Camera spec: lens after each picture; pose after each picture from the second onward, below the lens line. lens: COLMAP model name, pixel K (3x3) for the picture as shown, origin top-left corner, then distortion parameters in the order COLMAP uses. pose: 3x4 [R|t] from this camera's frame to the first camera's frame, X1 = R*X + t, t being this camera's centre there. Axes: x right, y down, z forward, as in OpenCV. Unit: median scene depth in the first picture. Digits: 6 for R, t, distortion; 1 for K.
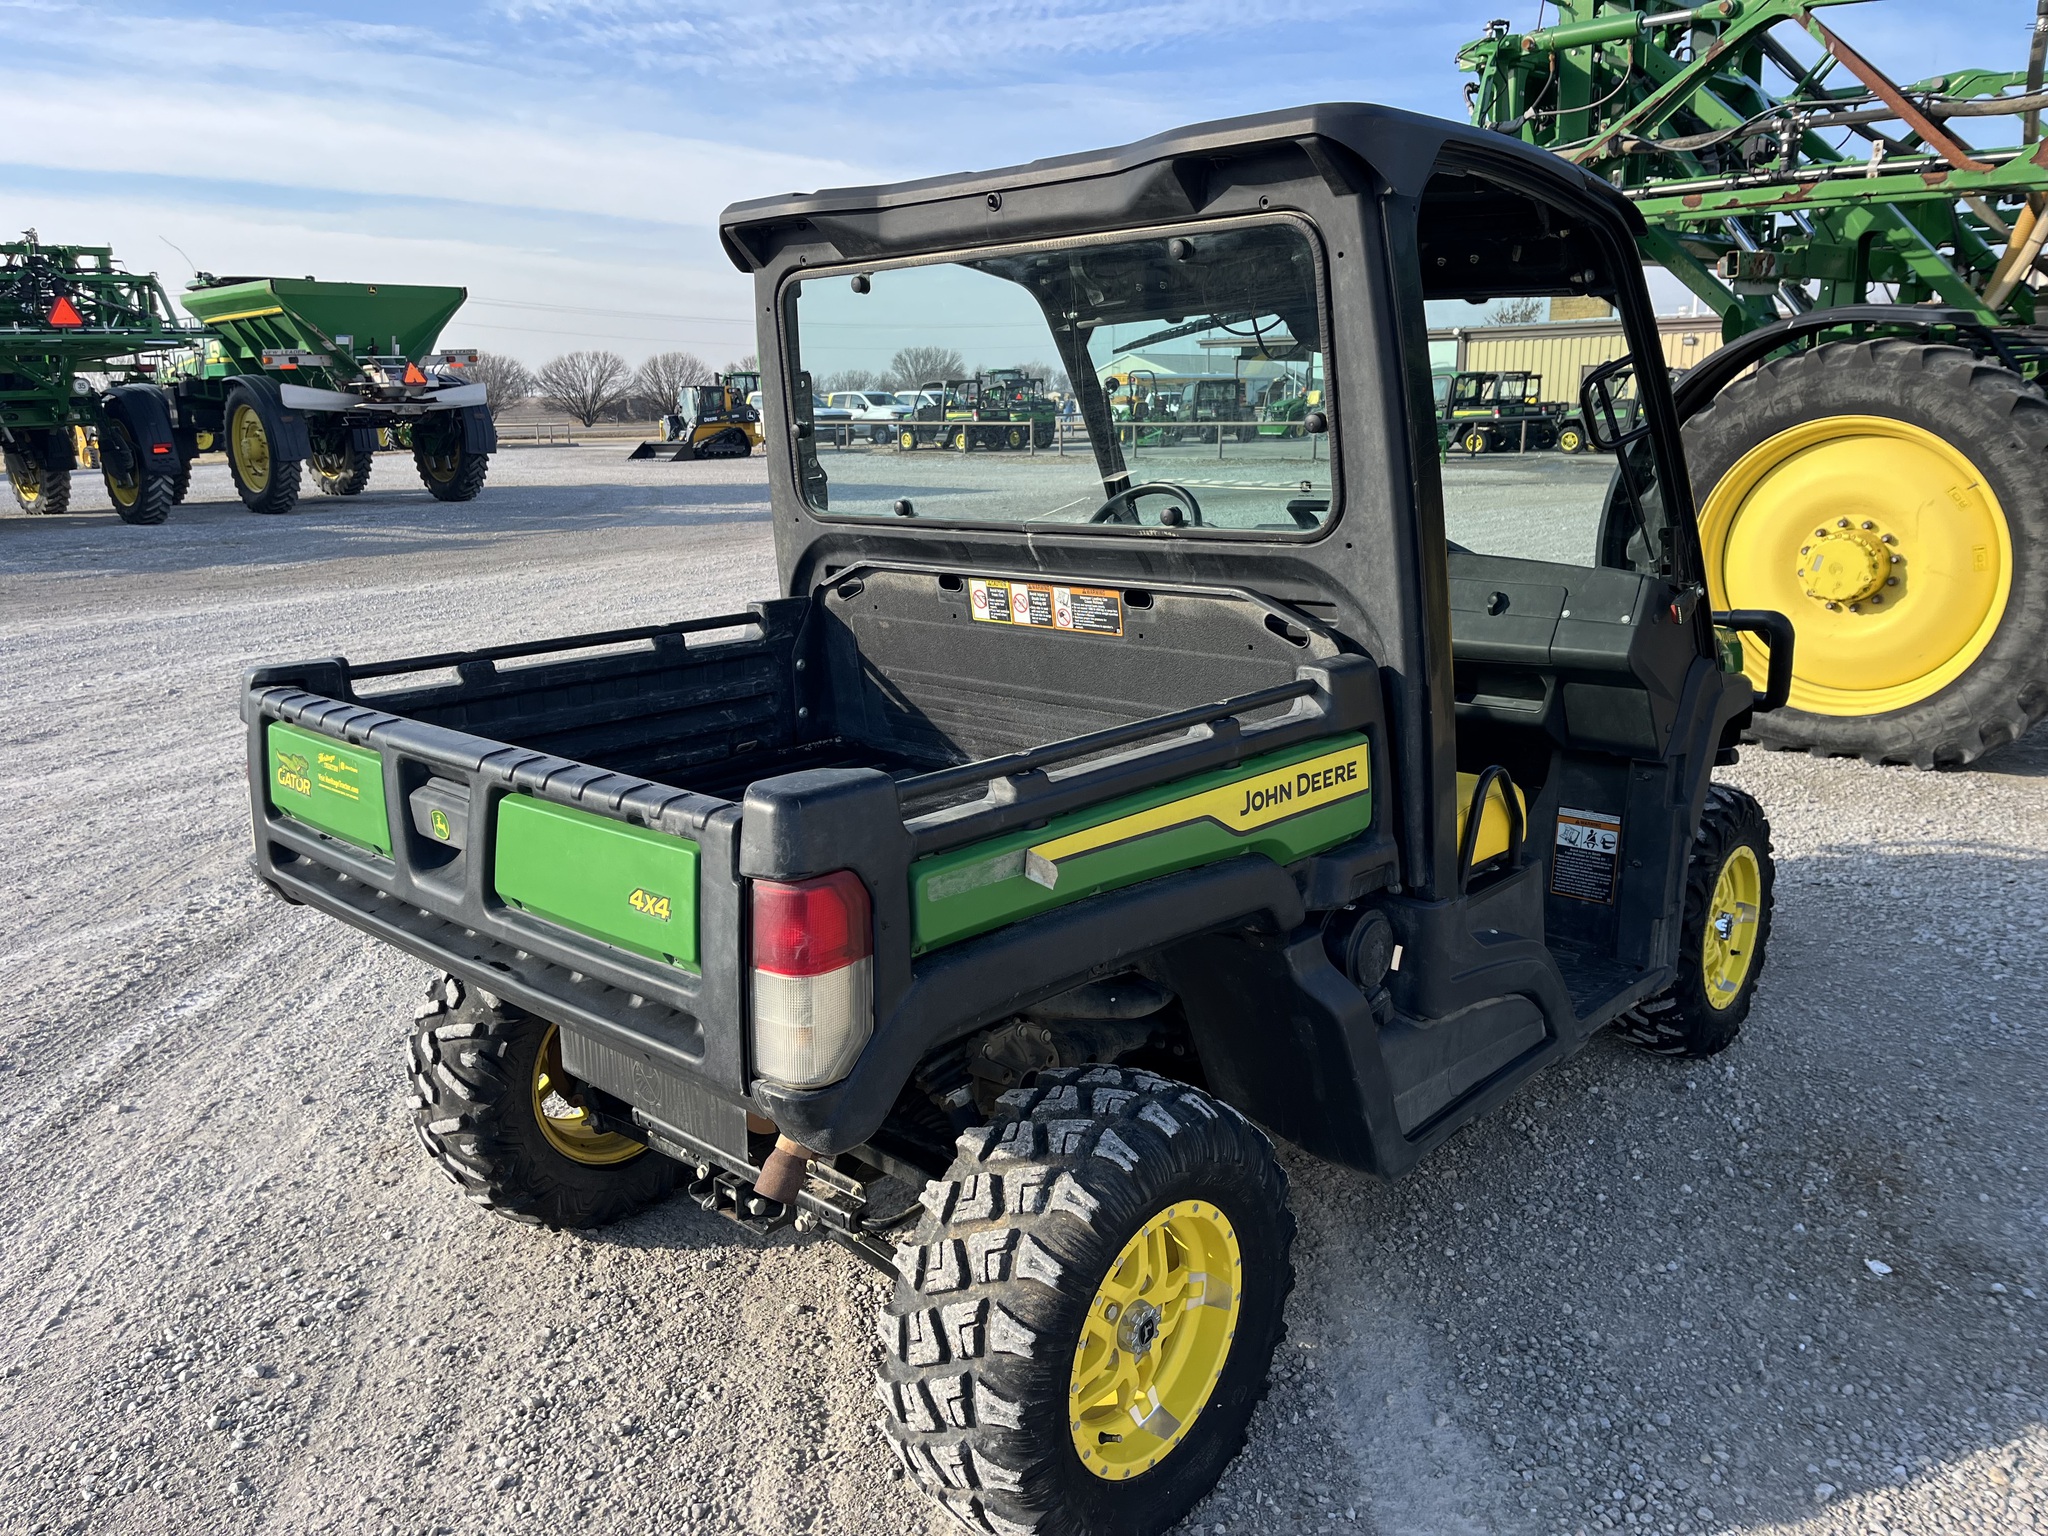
lens RADIAL K [[1554.5, 0, 1008.8], [0, 1554.5, 761.1], [0, 0, 1]] dist [0.079416, -0.101387]
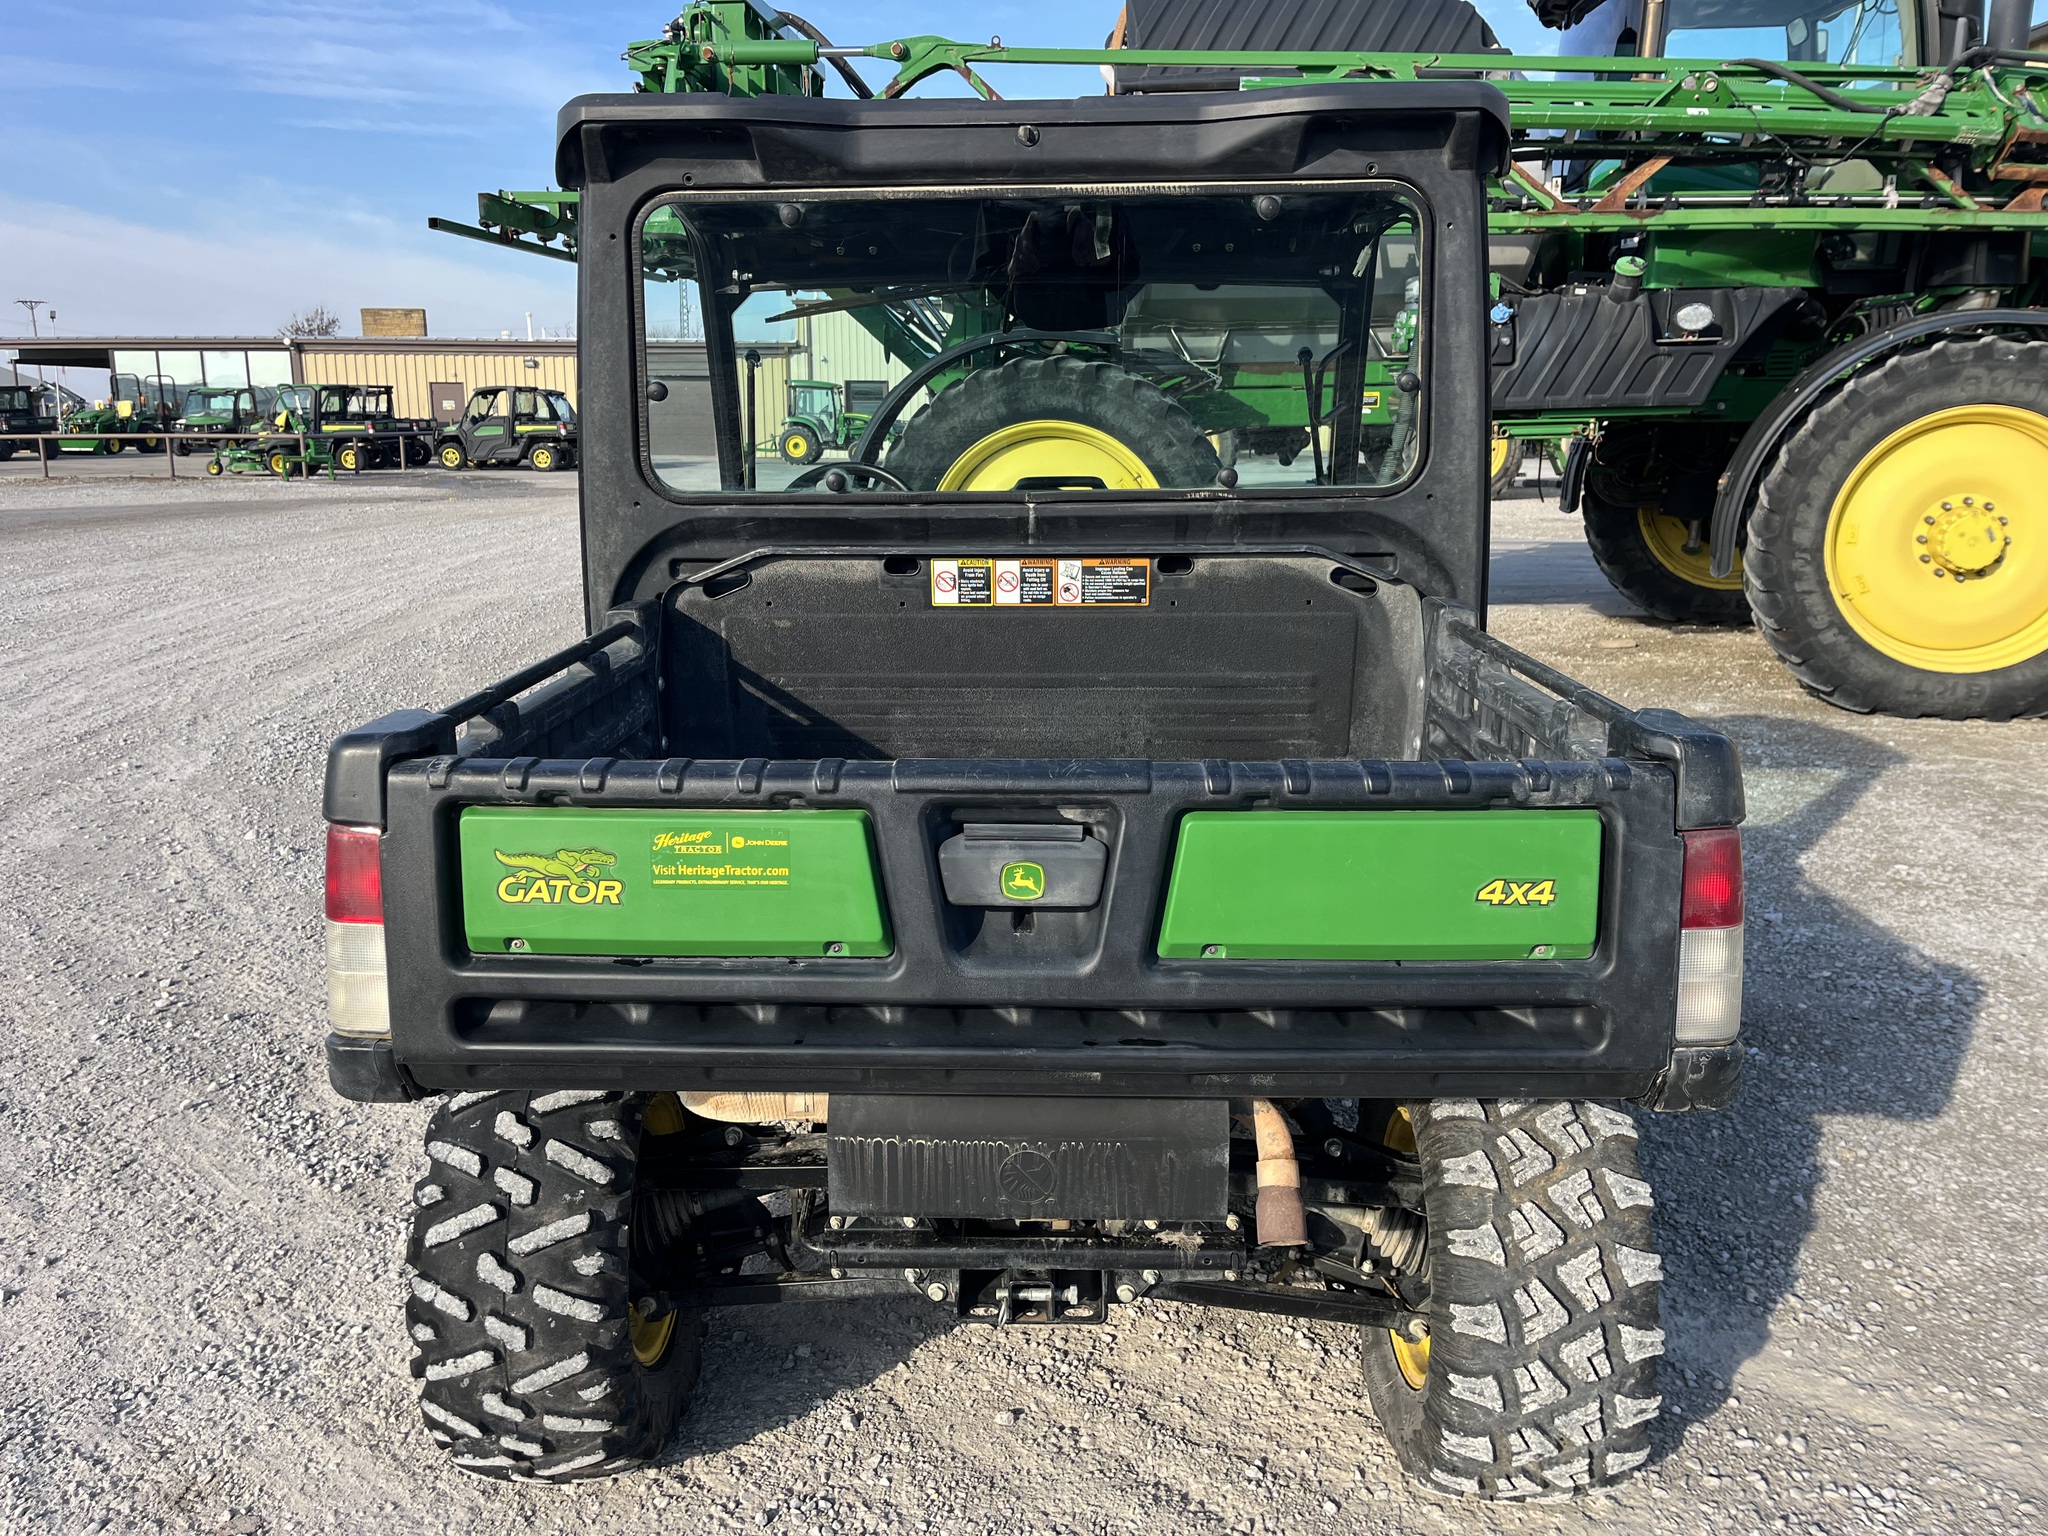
lens RADIAL K [[1554.5, 0, 1008.8], [0, 1554.5, 761.1], [0, 0, 1]] dist [0.079416, -0.101387]
pose [[0.746862, -0.130960, 0.651956, -0.597230], [0.139430, 0.989463, 0.039029, -0.032510], [-0.650197, 0.061753, 0.757252, 0.310744]]
